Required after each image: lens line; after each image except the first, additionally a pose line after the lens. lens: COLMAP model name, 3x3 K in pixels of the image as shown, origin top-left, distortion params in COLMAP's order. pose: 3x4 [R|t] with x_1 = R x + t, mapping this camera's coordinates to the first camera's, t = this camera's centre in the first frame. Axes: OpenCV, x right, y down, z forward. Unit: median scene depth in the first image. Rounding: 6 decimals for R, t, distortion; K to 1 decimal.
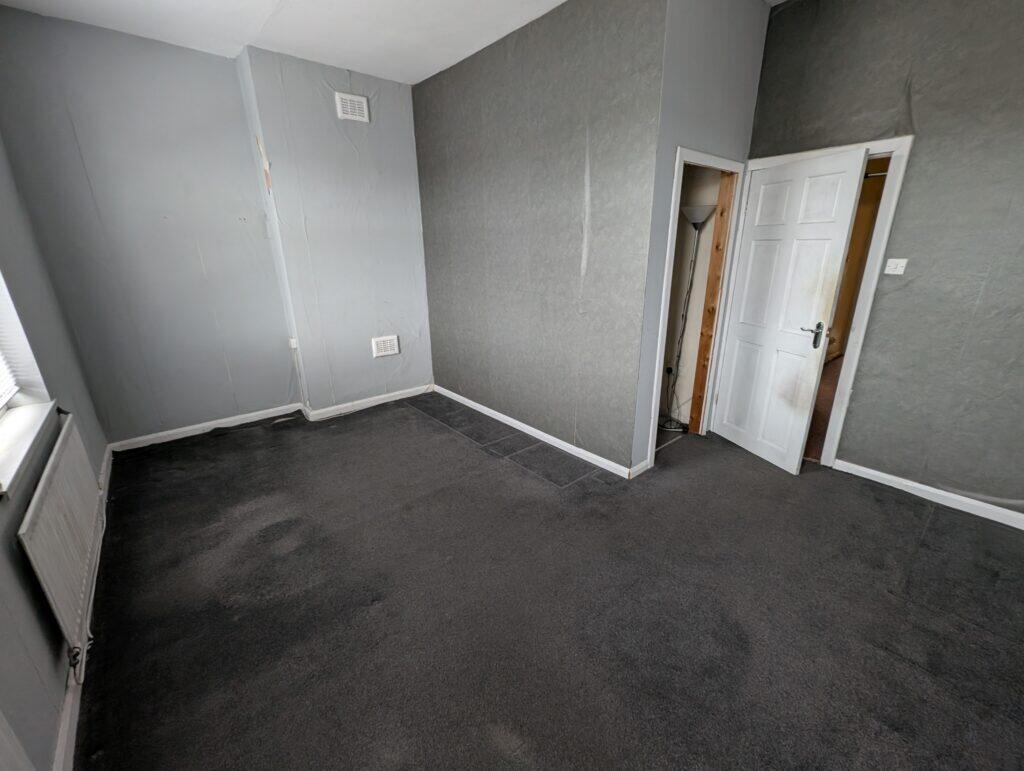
lens RADIAL K [[419.4, 0, 510.4], [0, 419.4, 384.9], [0, 0, 1]] dist [0.000410, -0.000090]
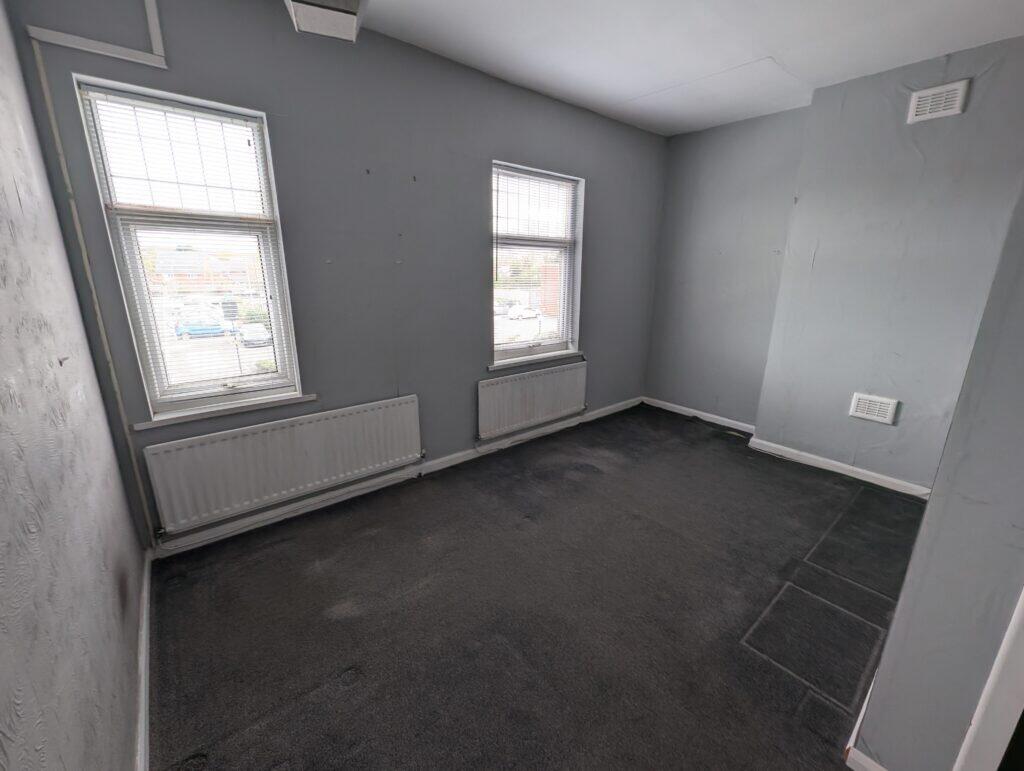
lens RADIAL K [[419.4, 0, 510.9], [0, 419.4, 384.5], [0, 0, 1]] dist [0.000410, -0.000090]
pose [[-0.007231, 0.277407, -0.960725, 0.505941], [-0.319544, 0.909736, 0.265089, -0.146248], [0.947544, 0.308911, 0.082065, 0.357706]]
